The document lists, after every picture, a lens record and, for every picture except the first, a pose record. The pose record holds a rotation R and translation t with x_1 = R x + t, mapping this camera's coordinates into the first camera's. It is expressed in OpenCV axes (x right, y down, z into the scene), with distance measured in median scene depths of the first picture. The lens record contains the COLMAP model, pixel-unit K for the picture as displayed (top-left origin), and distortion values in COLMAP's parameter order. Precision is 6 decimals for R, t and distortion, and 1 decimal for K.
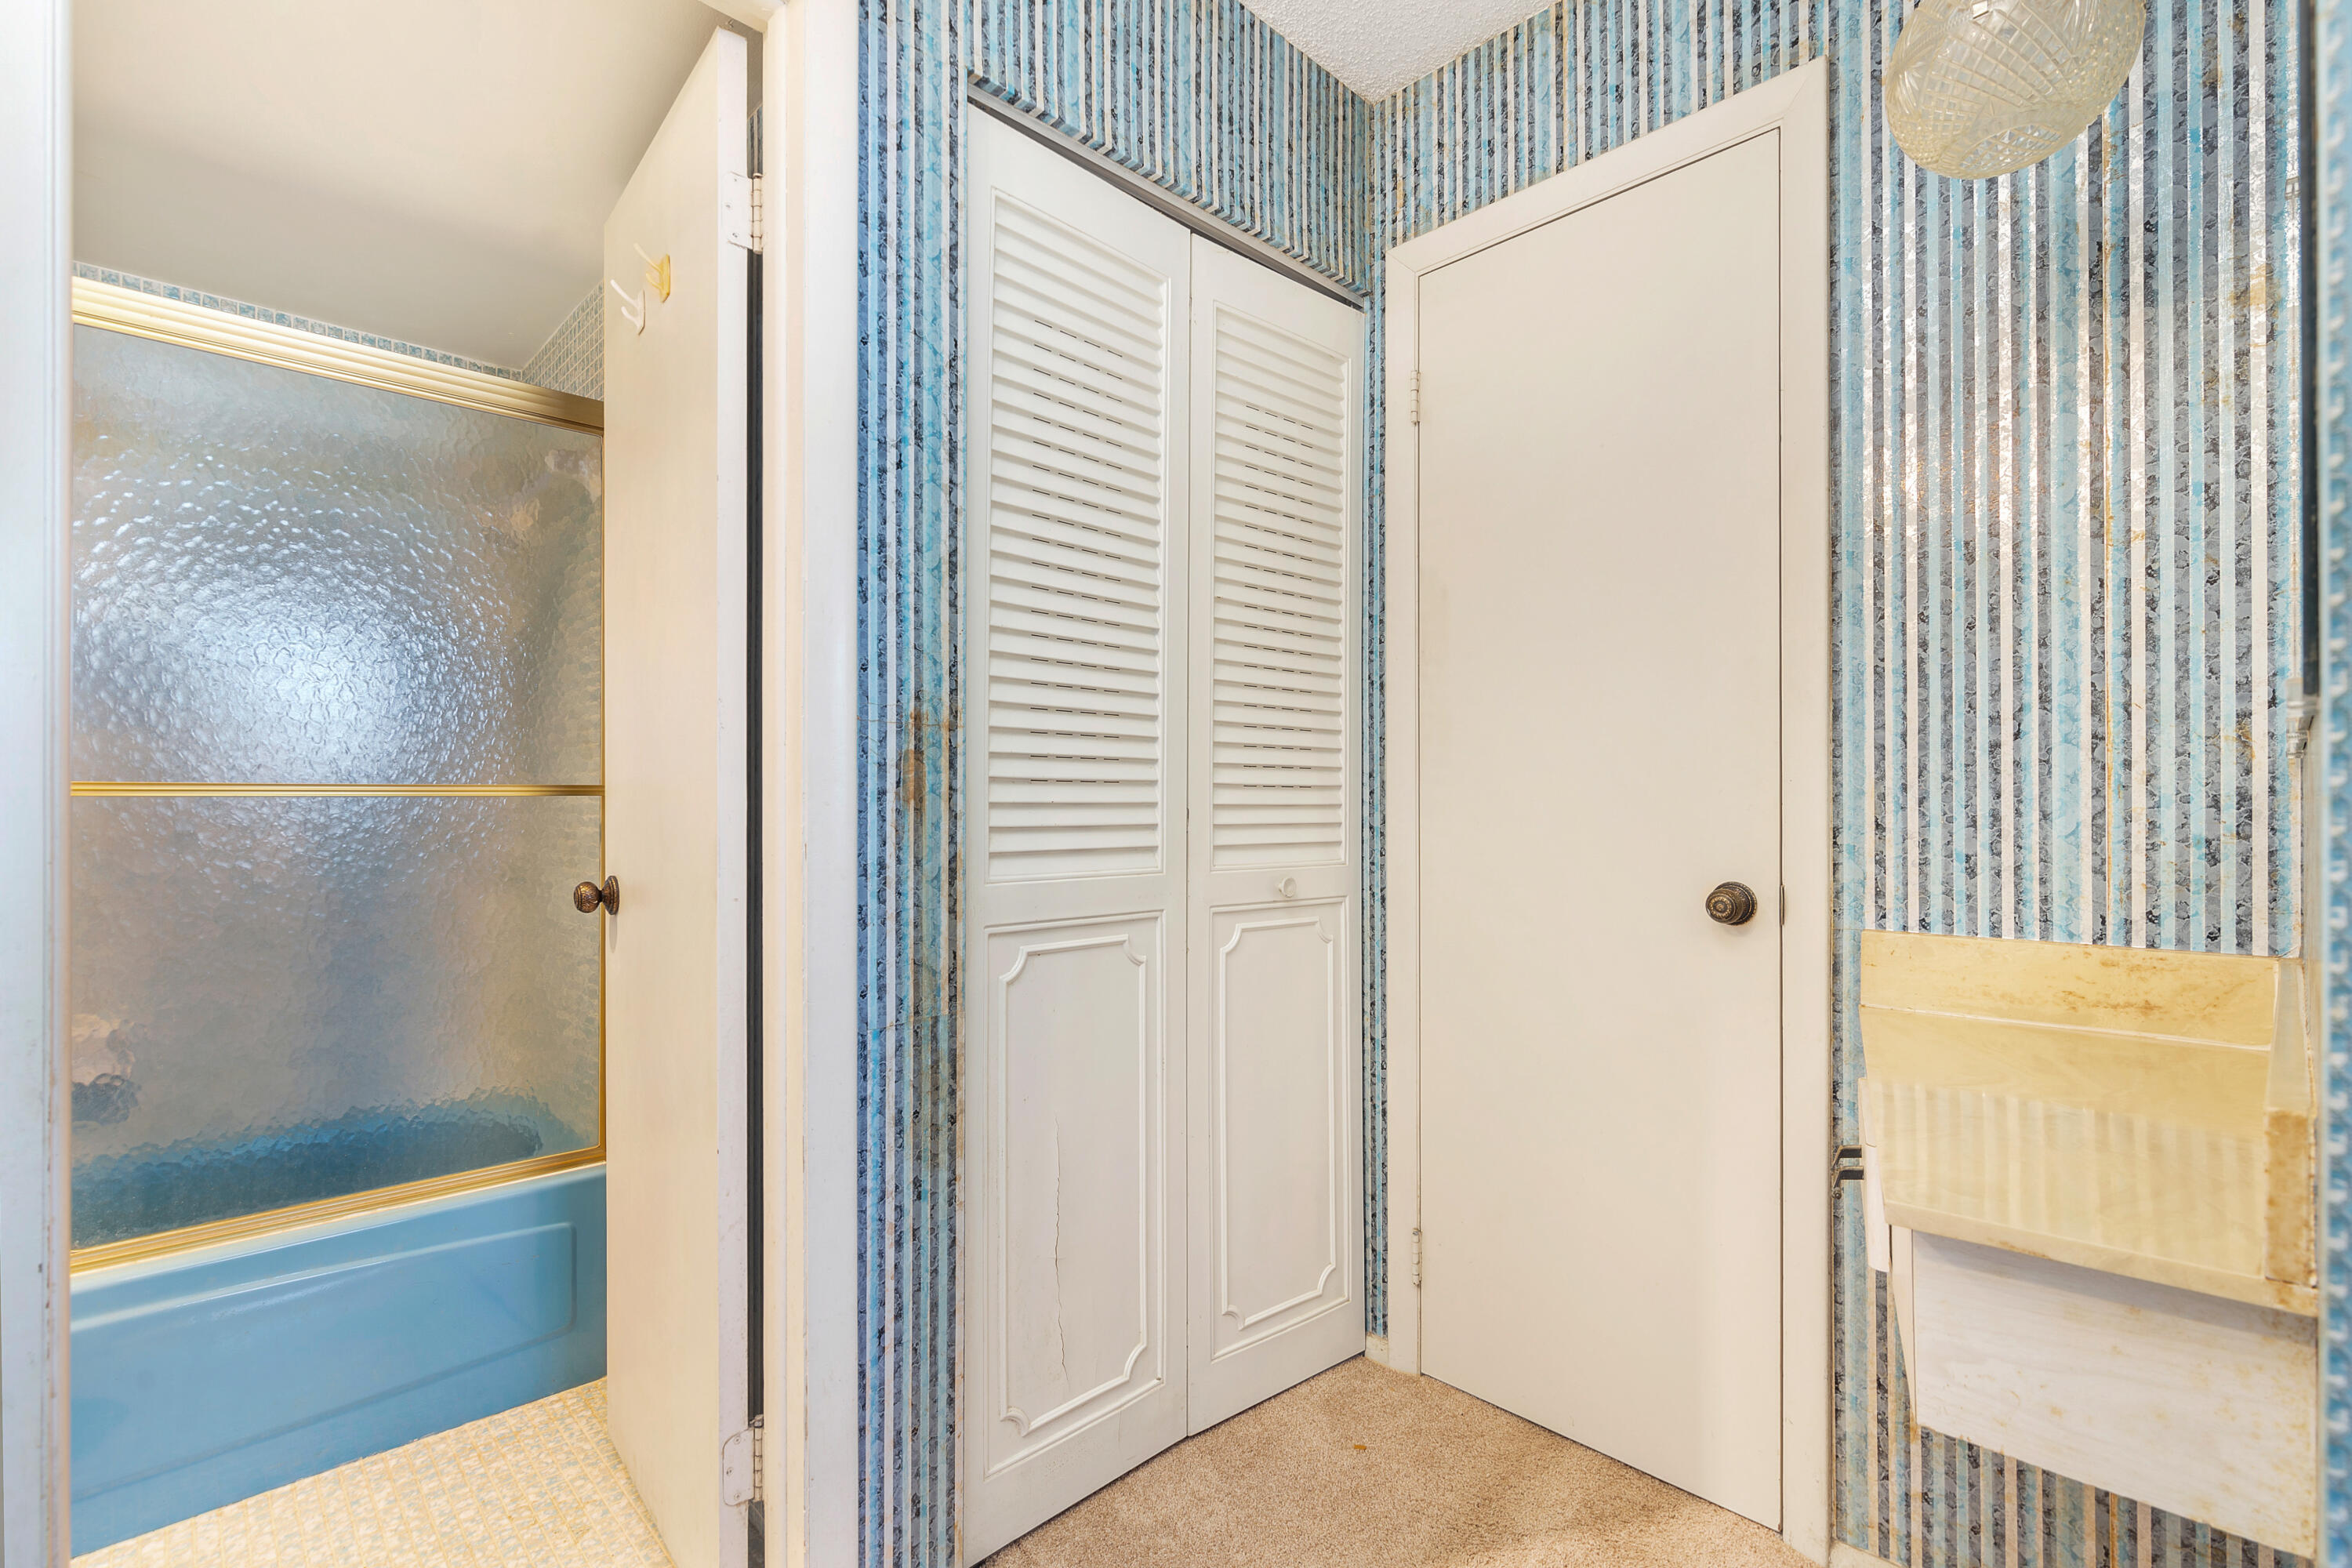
lens RADIAL K [[1067.9, 0, 1179.4], [0, 1067.9, 797.7], [0, 0, 1]] dist [0.004736, -0.001276]
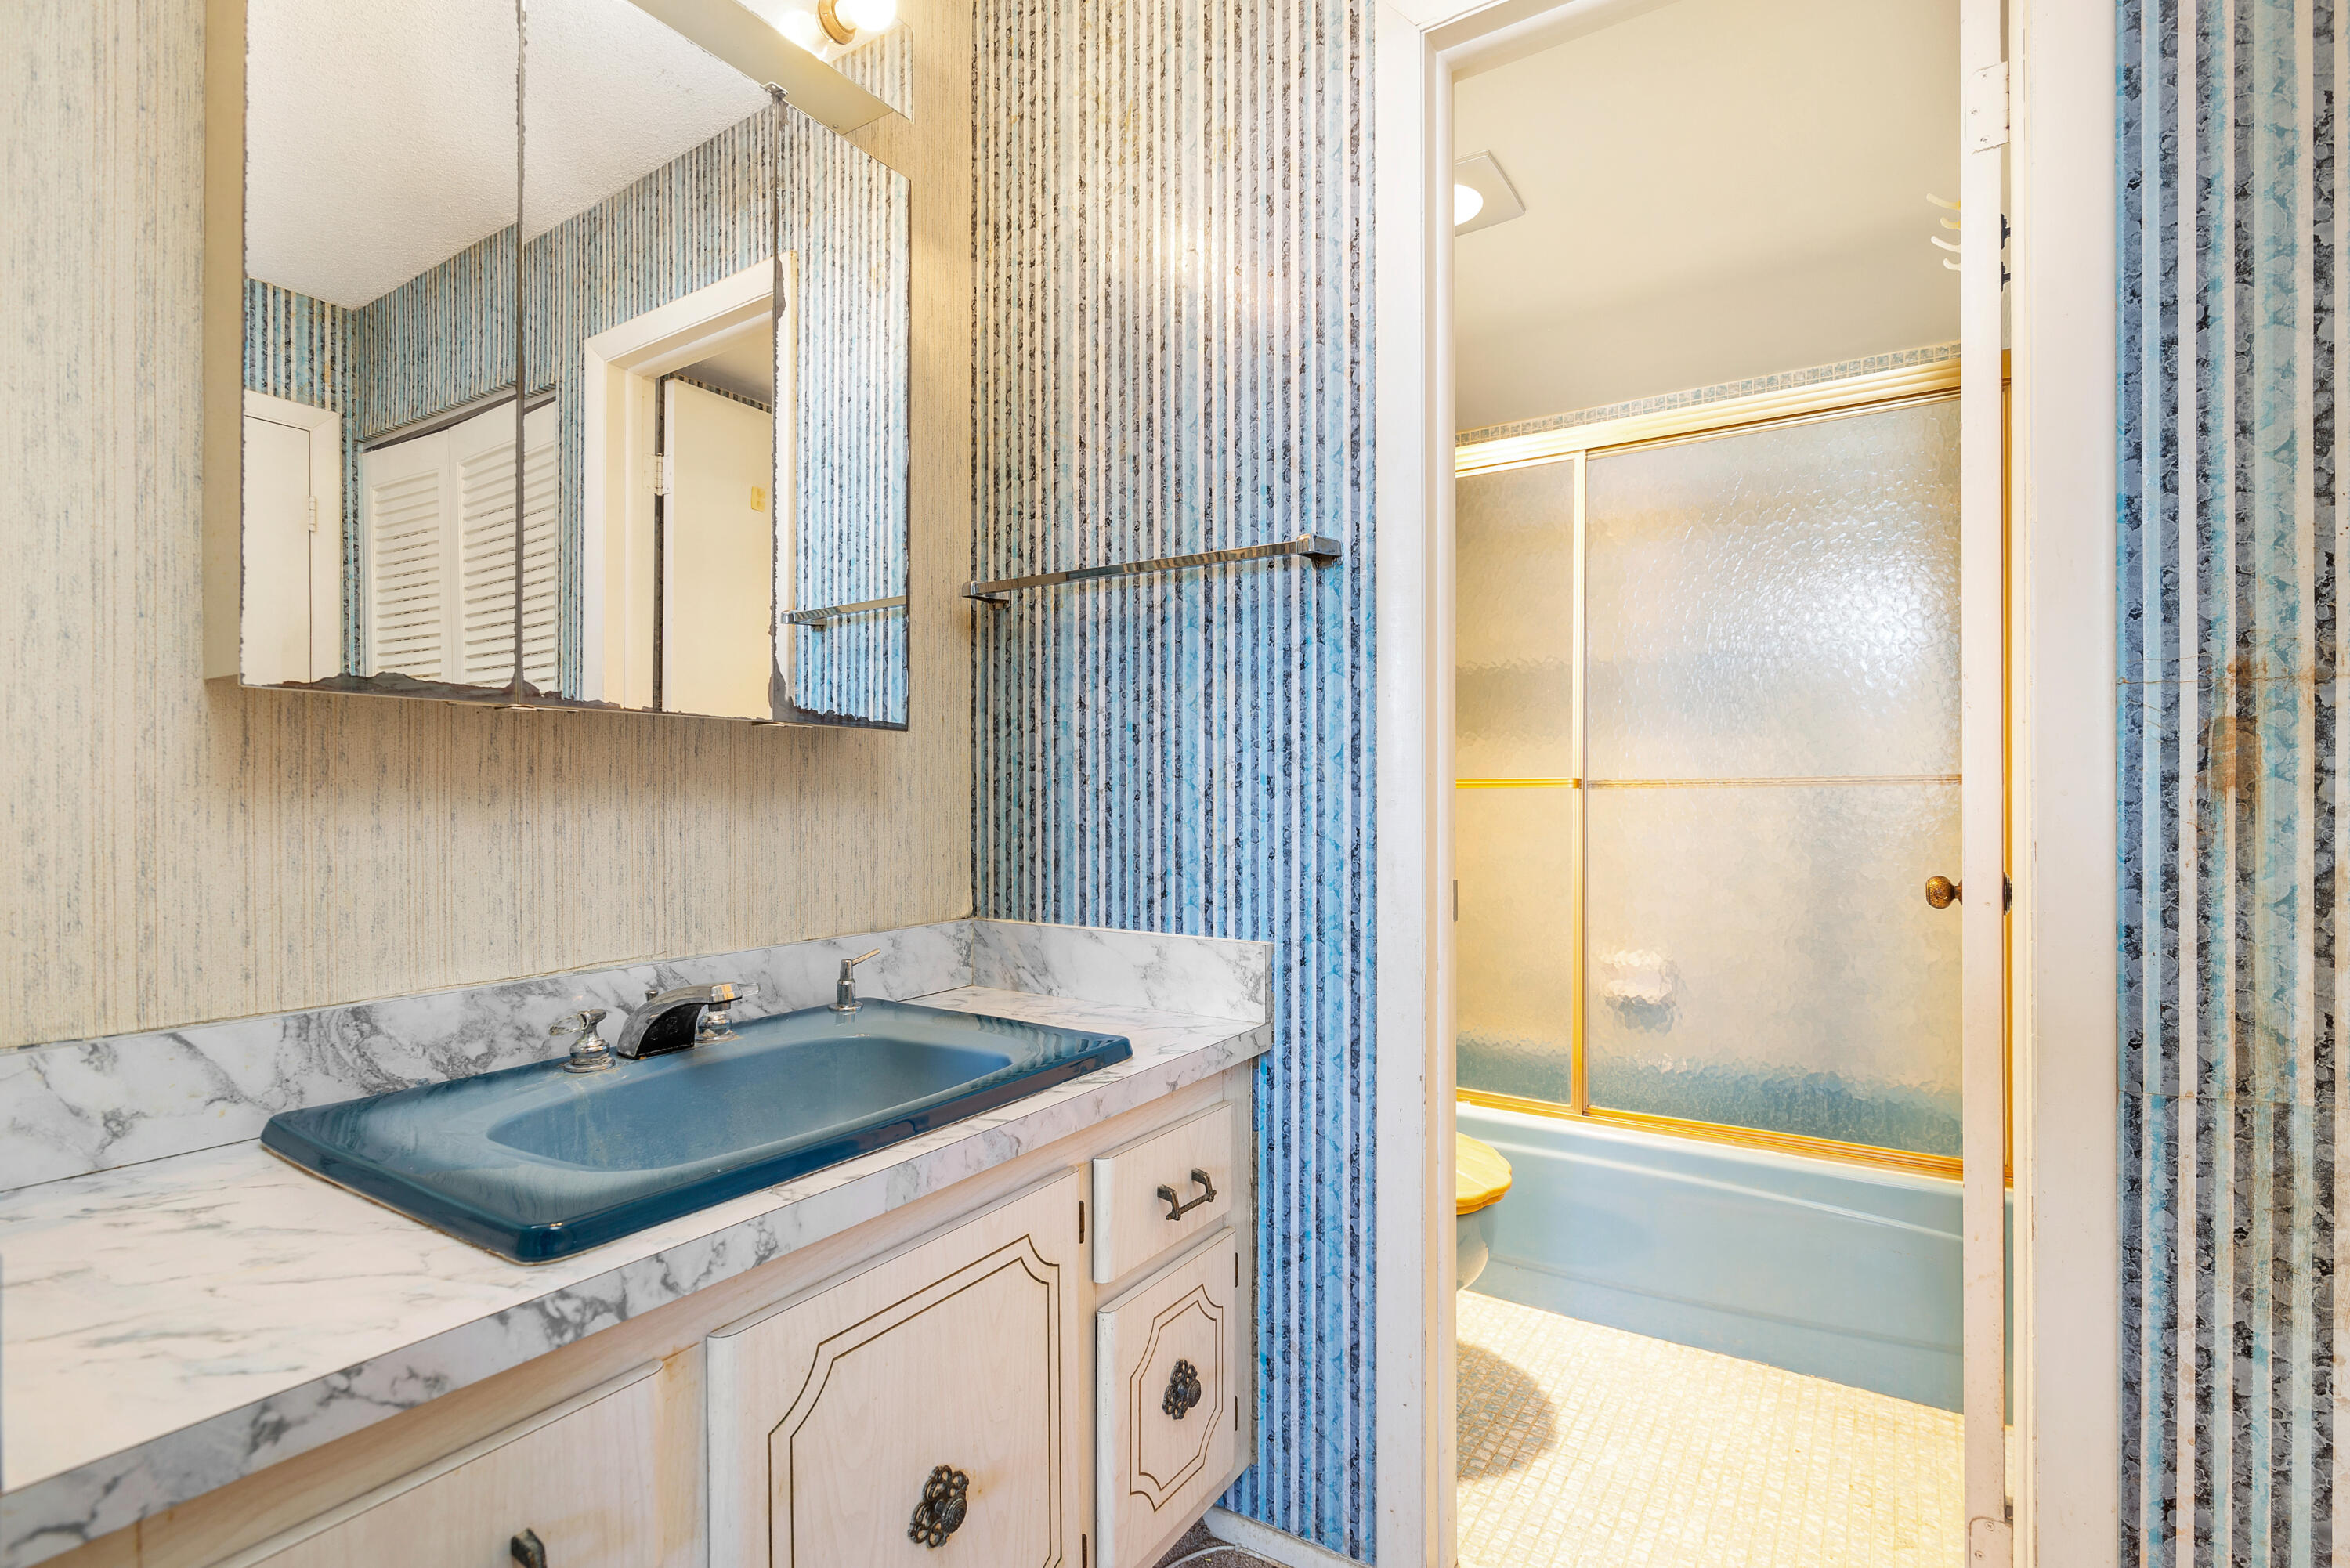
lens RADIAL K [[1088.6, 0, 1187.4], [0, 1088.6, 788.4], [0, 0, 1]] dist [0.005292, -0.001178]
pose [[0.245745, -0.005011, -0.969322, 0.284690], [0.007282, 0.999968, -0.003323, 0.000103], [0.969307, -0.006242, 0.245774, 0.152236]]
